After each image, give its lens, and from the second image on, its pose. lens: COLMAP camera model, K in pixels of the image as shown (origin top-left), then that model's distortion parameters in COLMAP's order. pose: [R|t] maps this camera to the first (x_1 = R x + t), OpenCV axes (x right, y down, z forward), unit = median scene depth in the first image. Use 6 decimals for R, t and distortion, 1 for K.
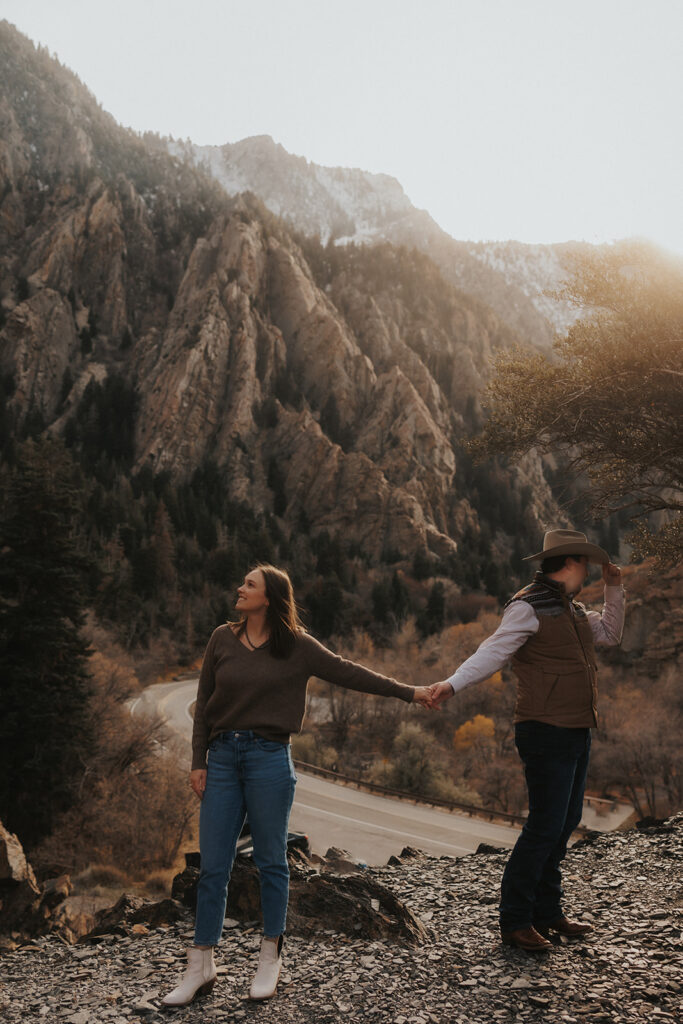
lens RADIAL K [[1076.3, 0, 355.1], [0, 1076.3, 520.4], [0, 0, 1]] dist [0.051729, 0.000000]
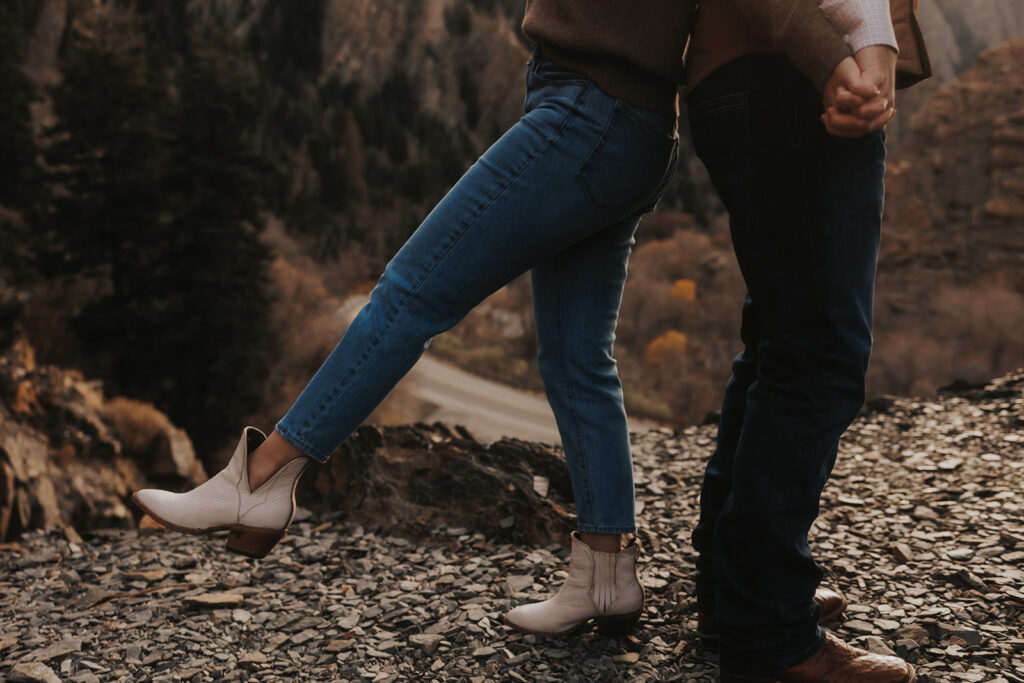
lens RADIAL K [[1076.3, 0, 525.3], [0, 1076.3, 334.0], [0, 0, 1]] dist [0.051729, 0.000000]
pose [[0.999673, 0.015461, -0.020347, 0.004413], [-0.011618, 0.984137, 0.177027, 0.039262], [0.022761, -0.176733, 0.983996, 0.102513]]
